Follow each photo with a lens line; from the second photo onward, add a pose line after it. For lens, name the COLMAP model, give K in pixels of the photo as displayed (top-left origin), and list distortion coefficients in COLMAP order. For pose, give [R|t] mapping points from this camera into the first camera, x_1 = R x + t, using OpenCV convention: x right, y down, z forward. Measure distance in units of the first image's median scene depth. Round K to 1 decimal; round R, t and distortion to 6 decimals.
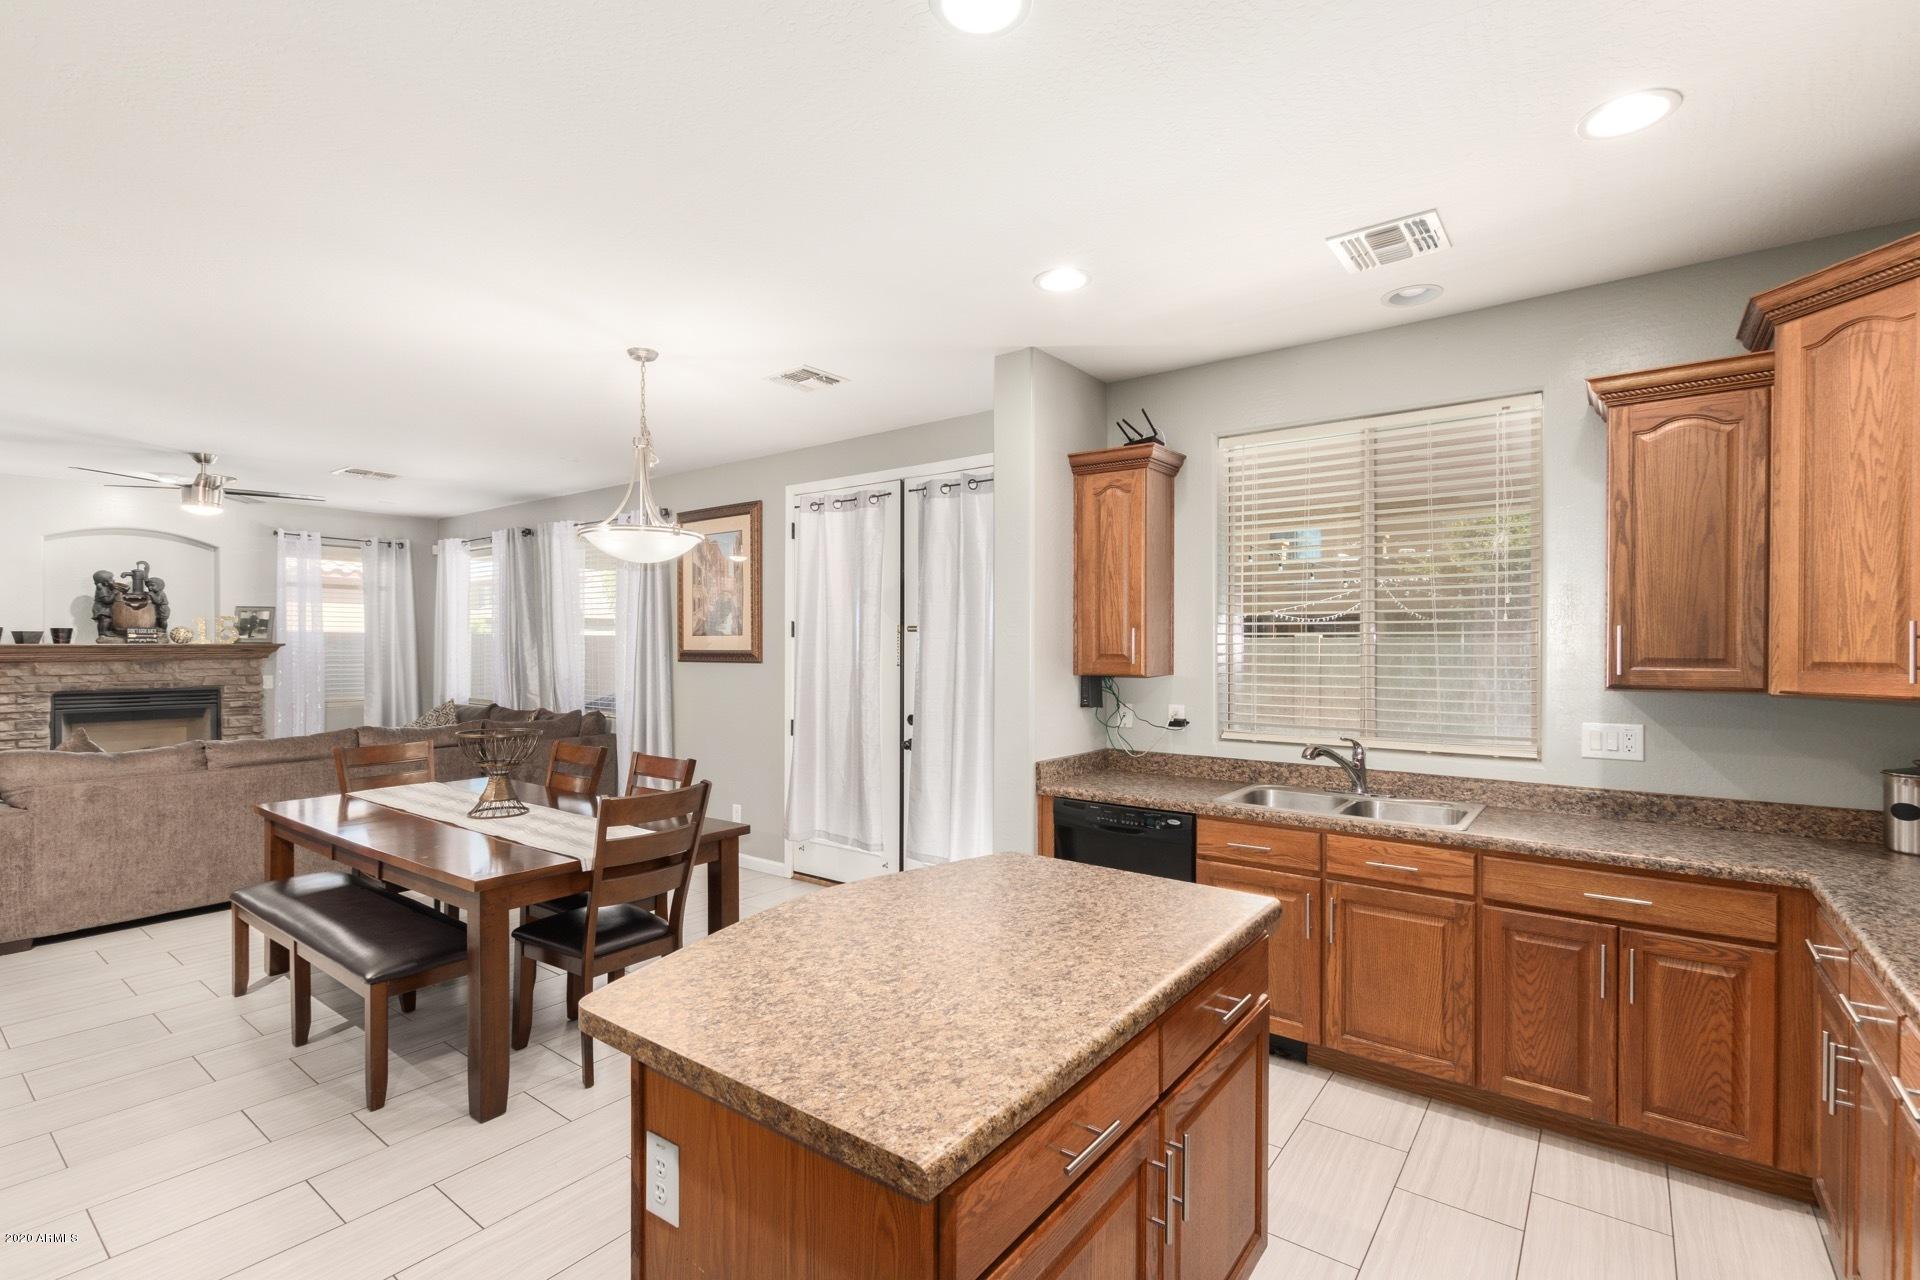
lens RADIAL K [[876.1, 0, 958.6], [0, 876.1, 648.1], [0, 0, 1]] dist [0.000234, -0.000807]
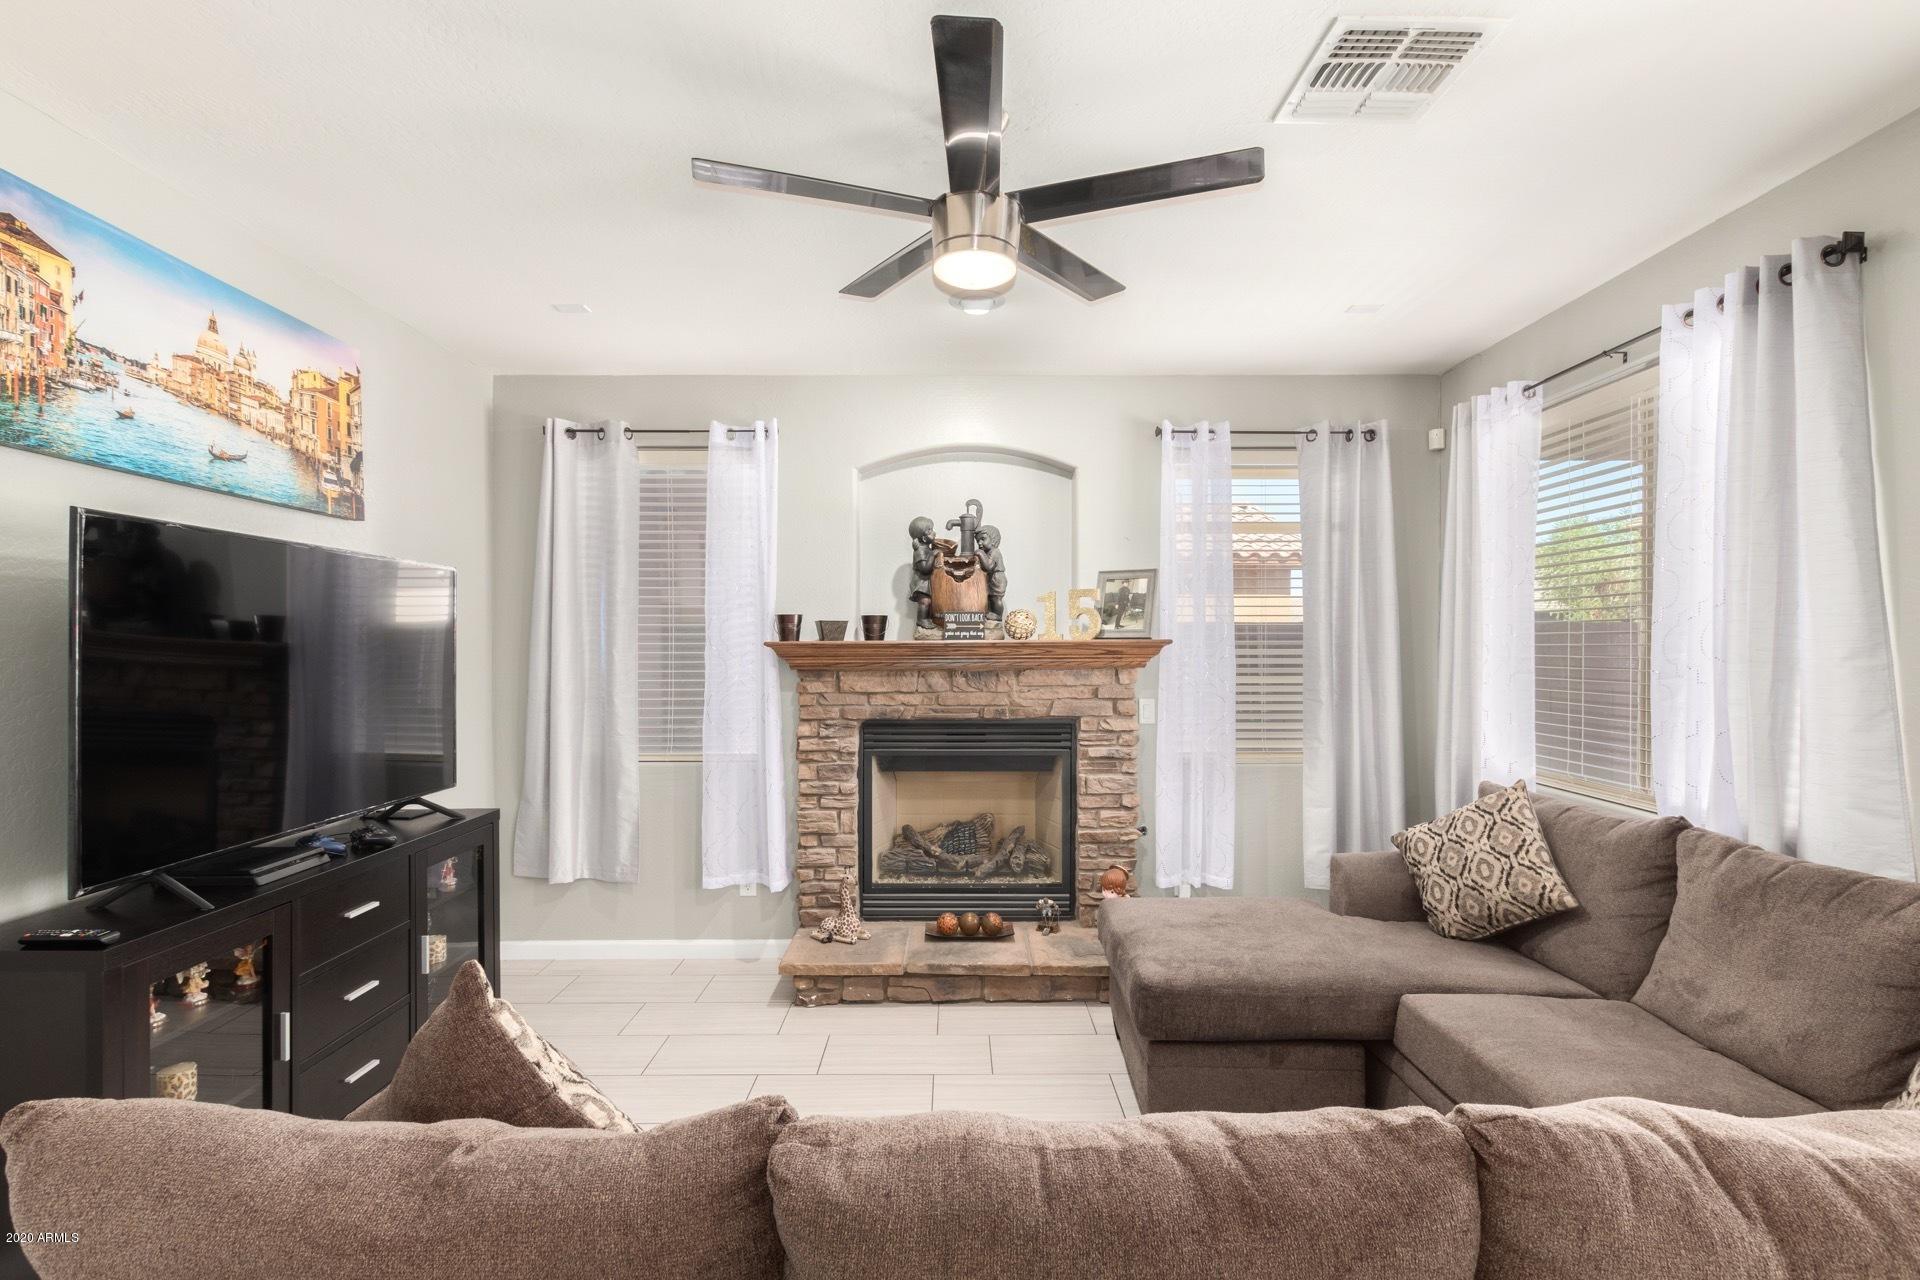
lens RADIAL K [[876.1, 0, 958.2], [0, 876.1, 644.1], [0, 0, 1]] dist [0.000234, -0.000807]
pose [[0.613003, -0.002751, -0.790076, -0.475311], [-0.002310, 0.999983, -0.005274, 0.000291], [0.790077, 0.005058, 0.612986, 0.633011]]
